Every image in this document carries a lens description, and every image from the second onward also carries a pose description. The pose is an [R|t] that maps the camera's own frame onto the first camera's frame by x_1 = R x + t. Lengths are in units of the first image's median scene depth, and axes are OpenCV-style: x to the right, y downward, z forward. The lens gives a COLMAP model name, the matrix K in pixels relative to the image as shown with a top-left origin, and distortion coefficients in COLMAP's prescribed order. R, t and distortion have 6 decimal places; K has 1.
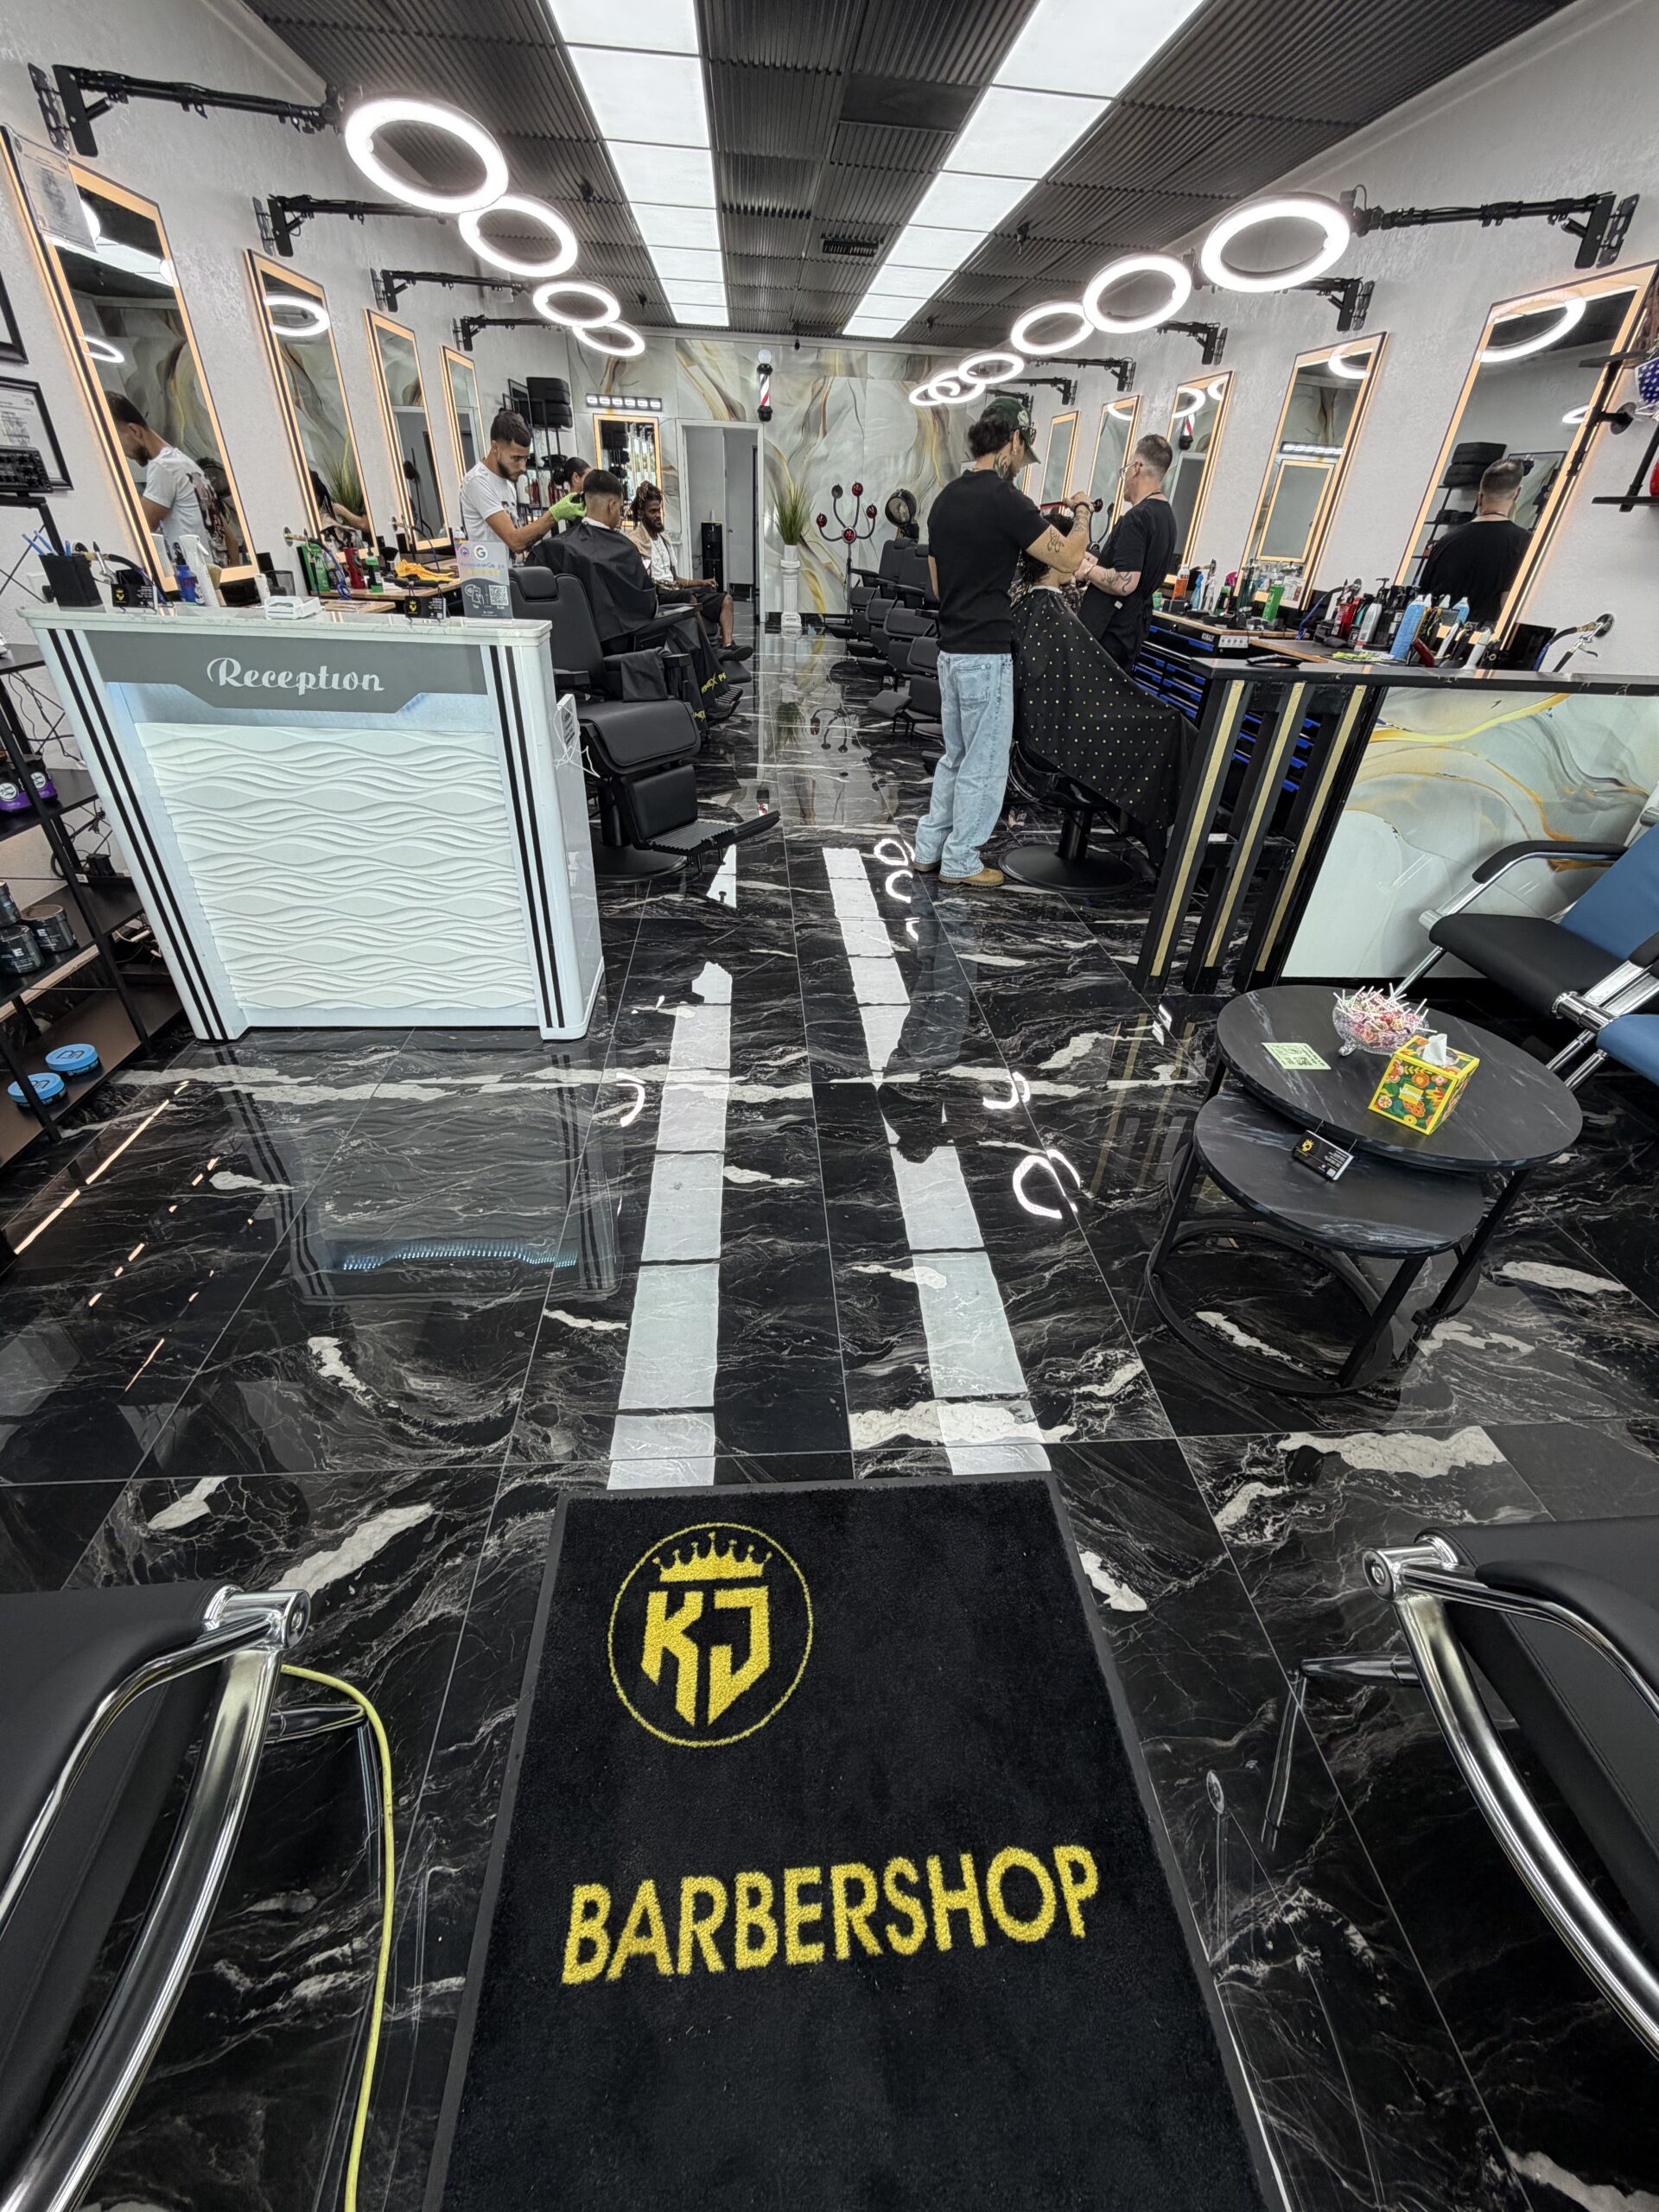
lens RADIAL K [[896.1, 0, 832.8], [0, 896.1, 1107.3], [0, 0, 1]] dist [0.000678, -0.000157]
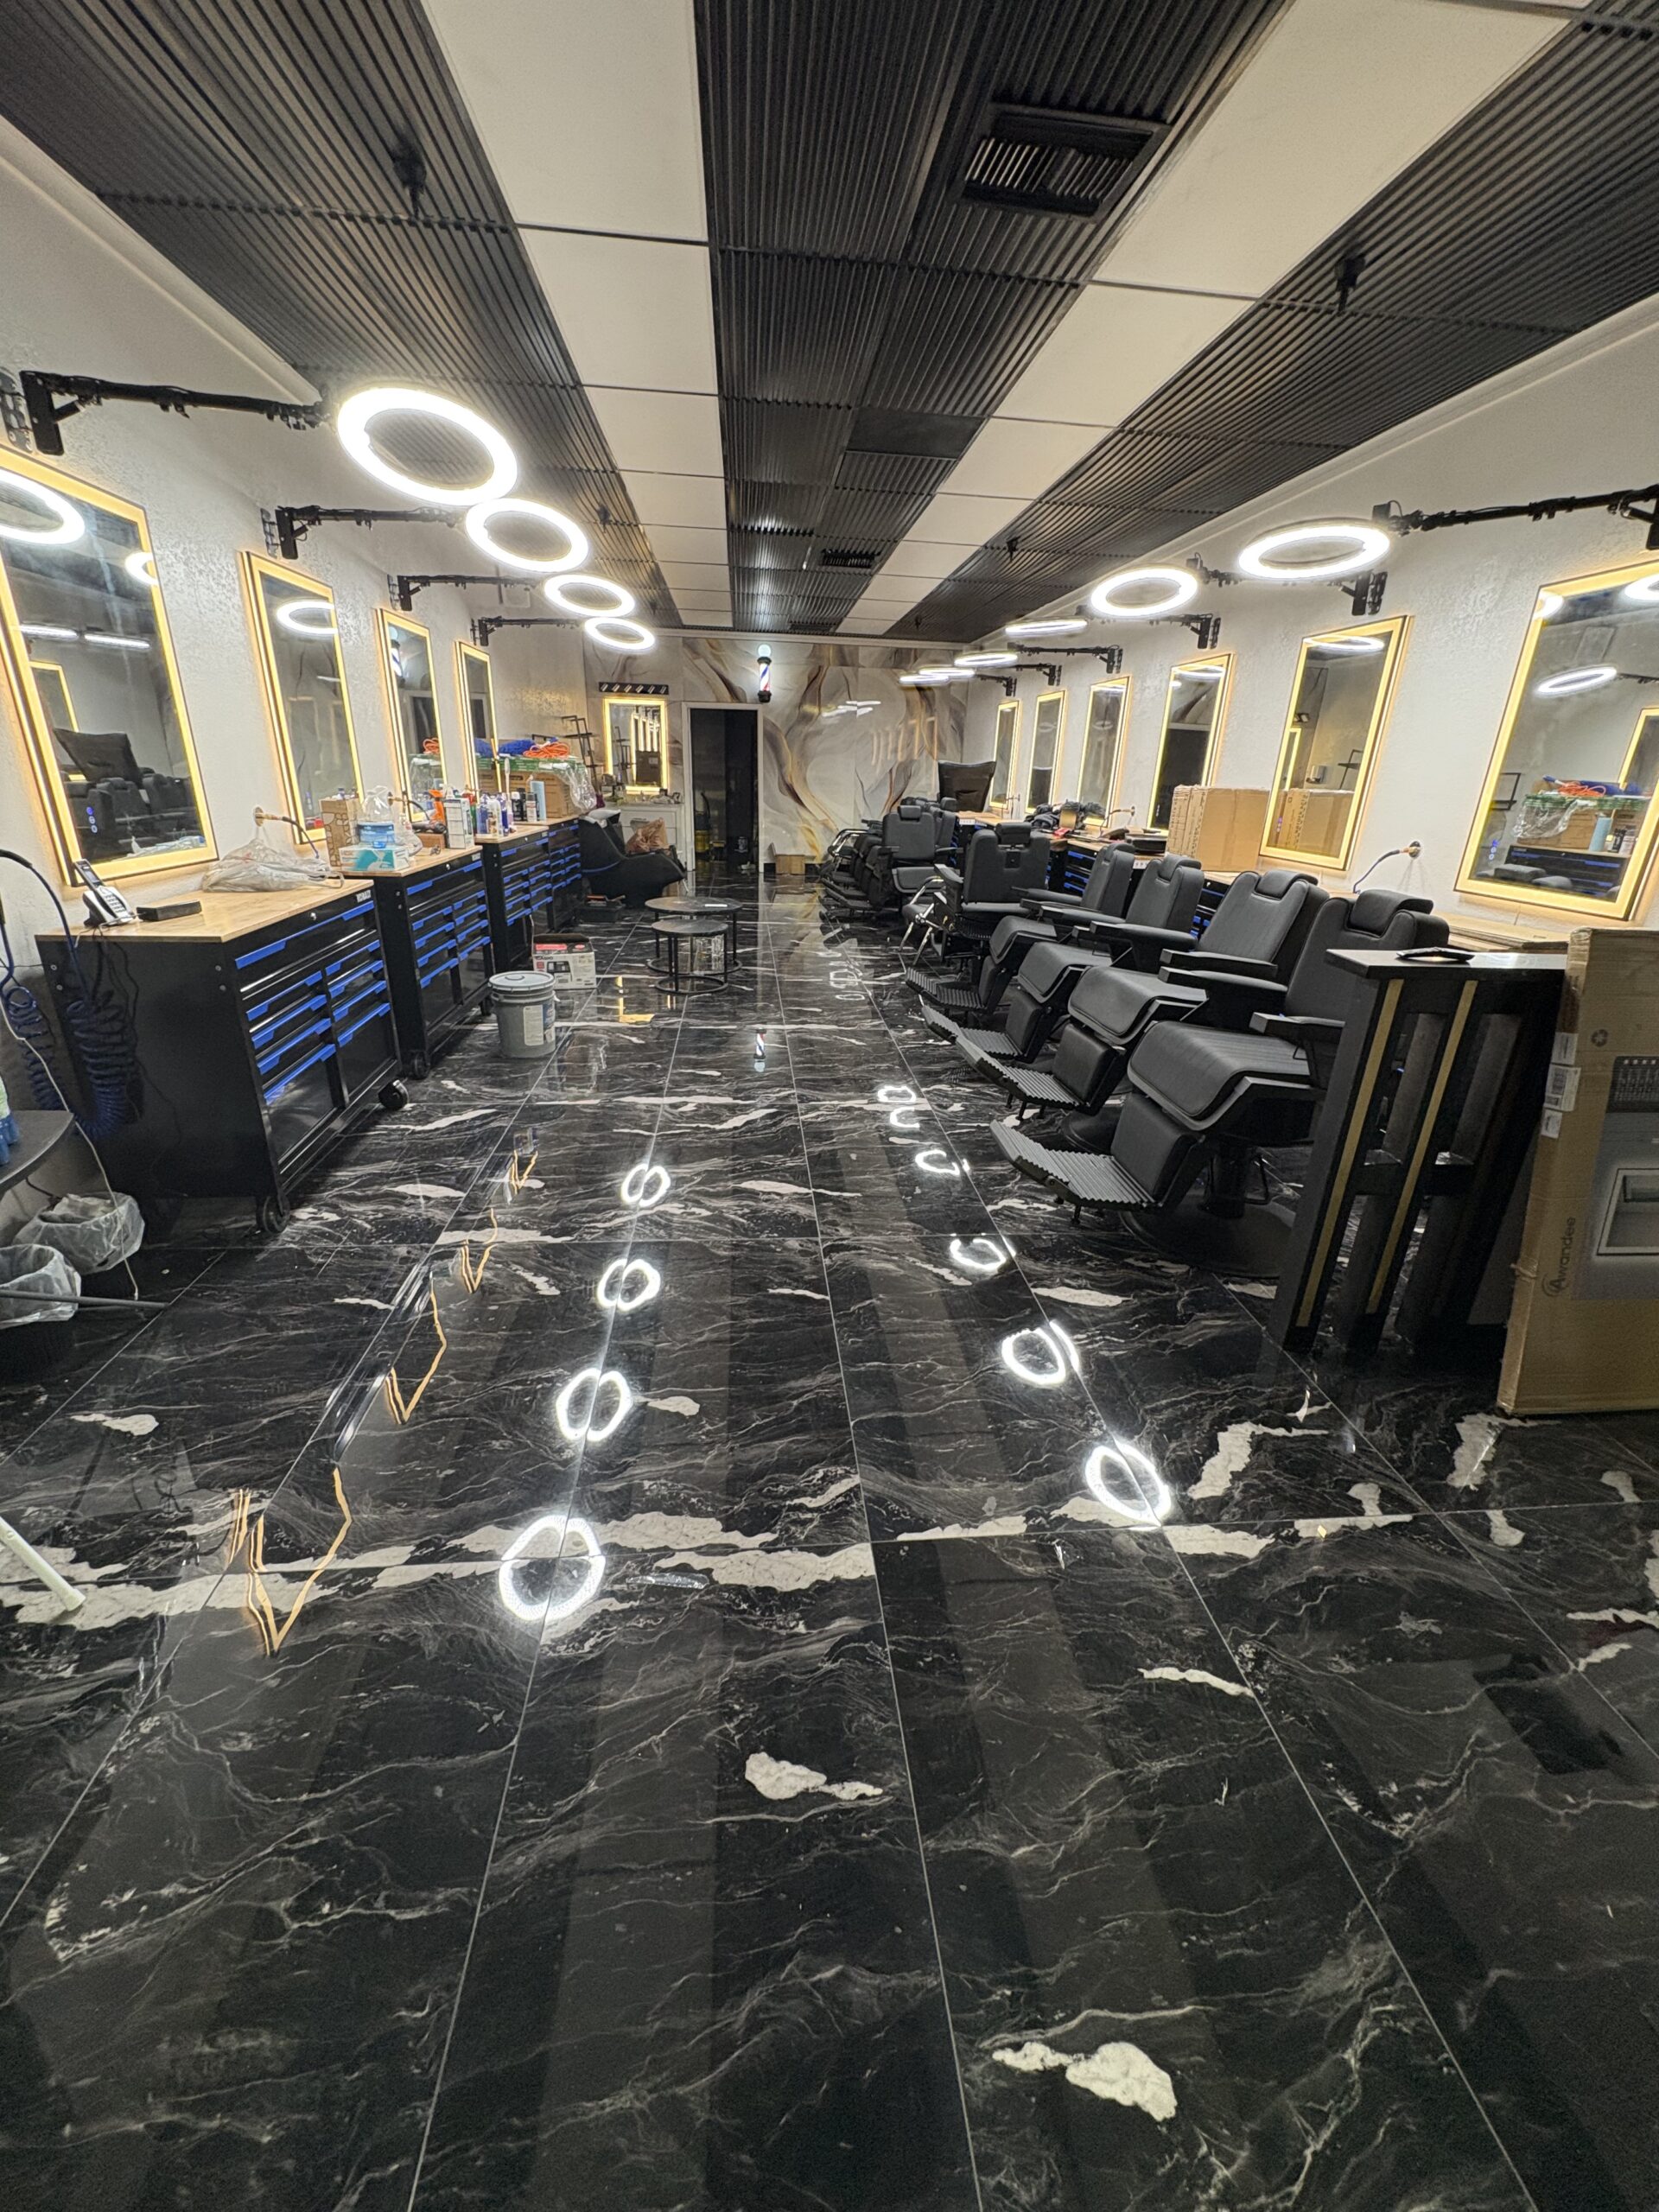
lens RADIAL K [[896.1, 0, 832.8], [0, 896.1, 1107.3], [0, 0, 1]] dist [0.000678, -0.000157]
pose [[0.999813, -0.015627, 0.011416, -0.058328], [0.017810, 0.973774, -0.226819, -0.206681], [-0.007572, 0.226980, 0.973870, 0.275691]]
